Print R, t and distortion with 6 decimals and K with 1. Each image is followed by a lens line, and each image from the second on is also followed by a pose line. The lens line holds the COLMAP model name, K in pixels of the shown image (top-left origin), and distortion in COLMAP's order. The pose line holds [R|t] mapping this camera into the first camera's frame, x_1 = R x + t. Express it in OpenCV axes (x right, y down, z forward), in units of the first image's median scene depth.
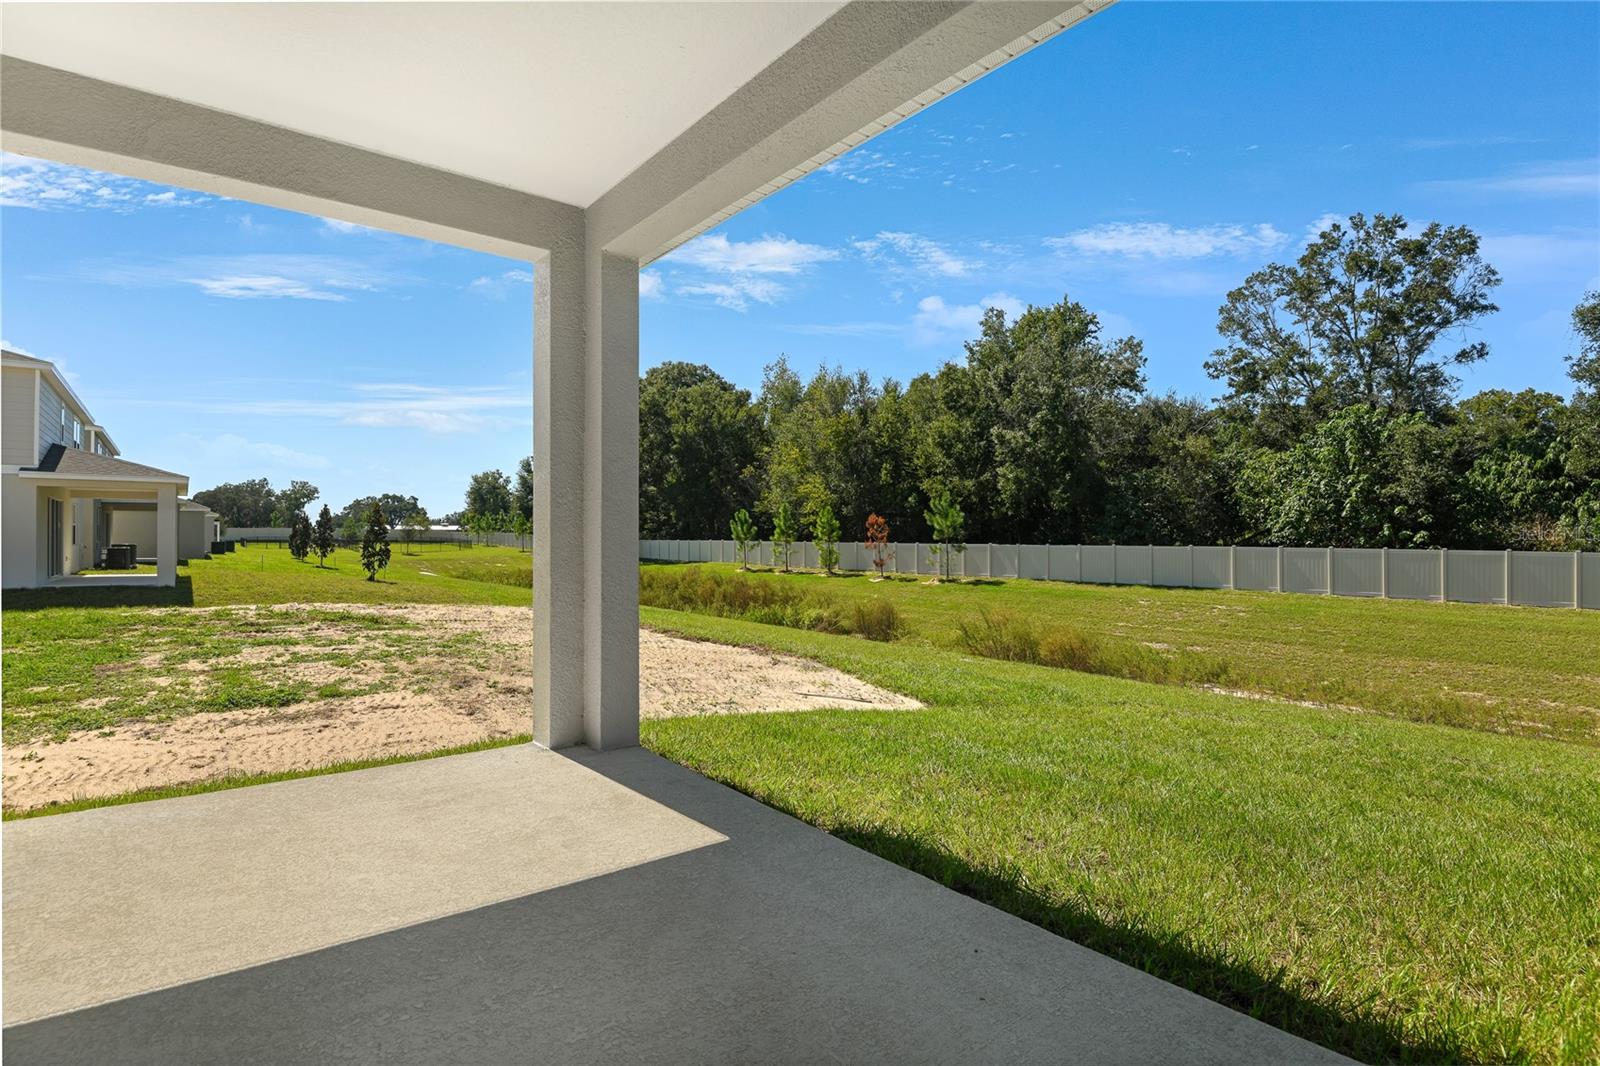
lens RADIAL K [[778.5, 0, 800.0], [0, 778.5, 533.0], [0, 0, 1]] dist [-0.016240, -0.000056]
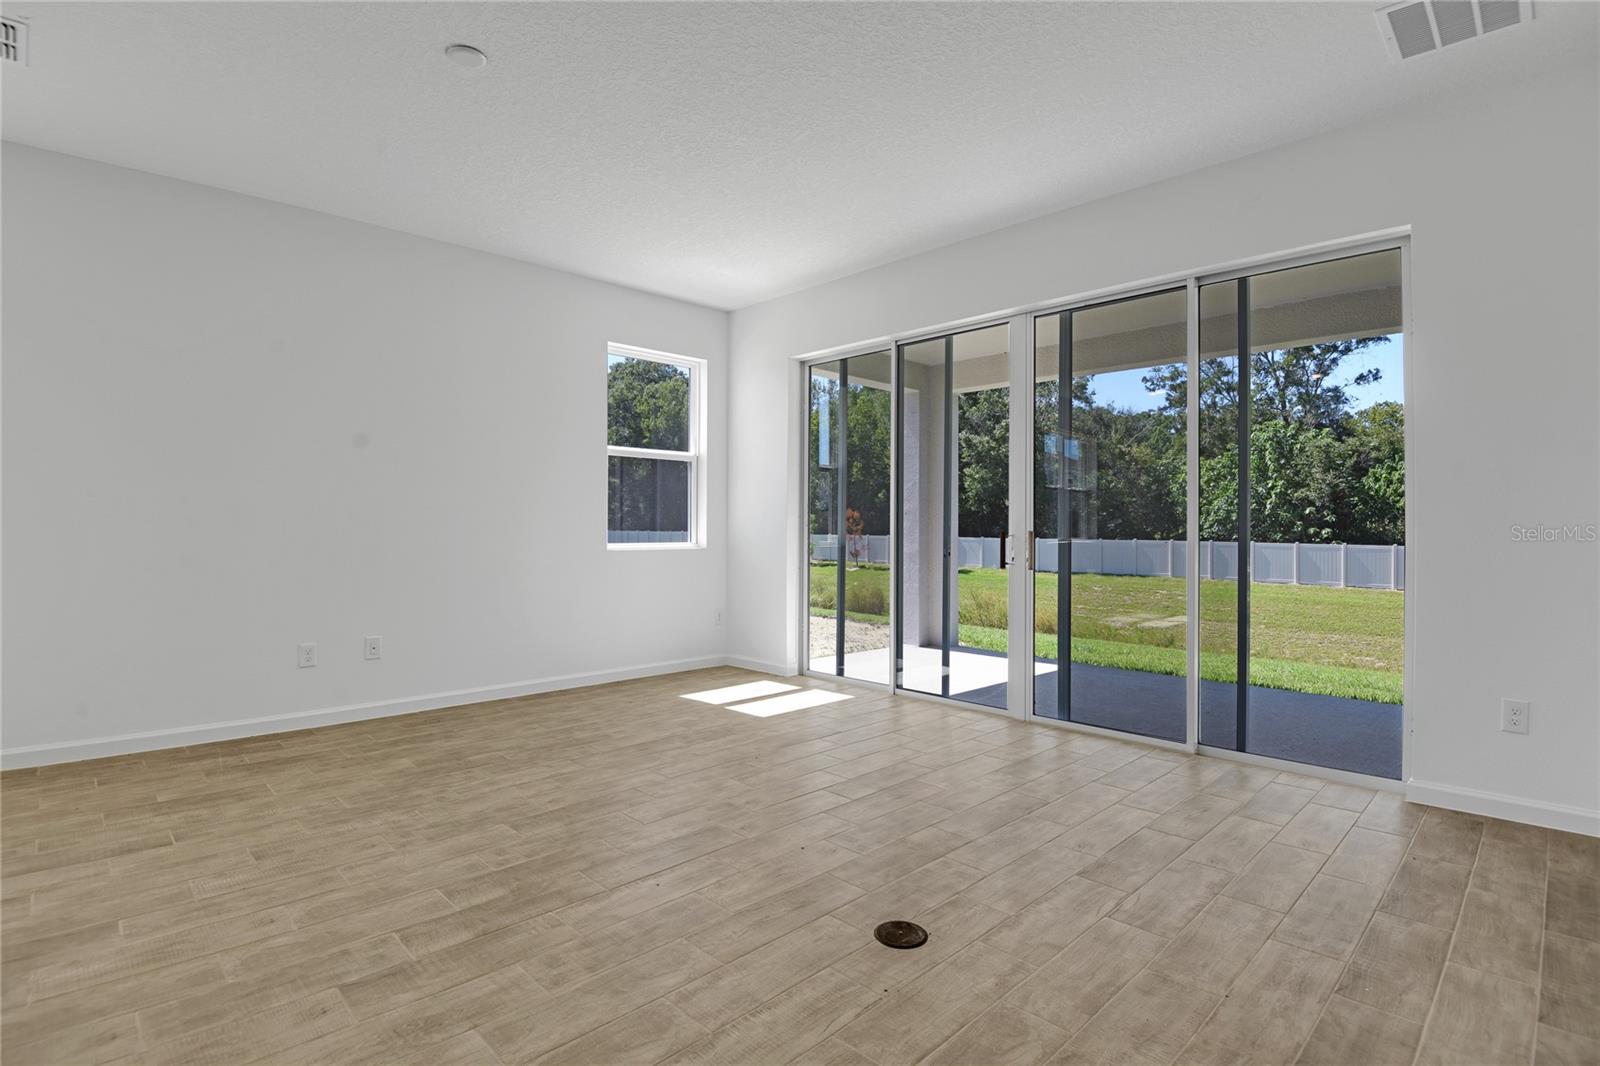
lens RADIAL K [[780.5, 0, 799.3], [0, 780.5, 524.9], [0, 0, 1]] dist [0.000395, -0.000006]
pose [[0.996016, 0.008406, 0.088774, -0.092872], [-0.008344, 0.999965, -0.001069, 0.000317], [-0.088780, 0.000324, 0.996051, -0.108243]]
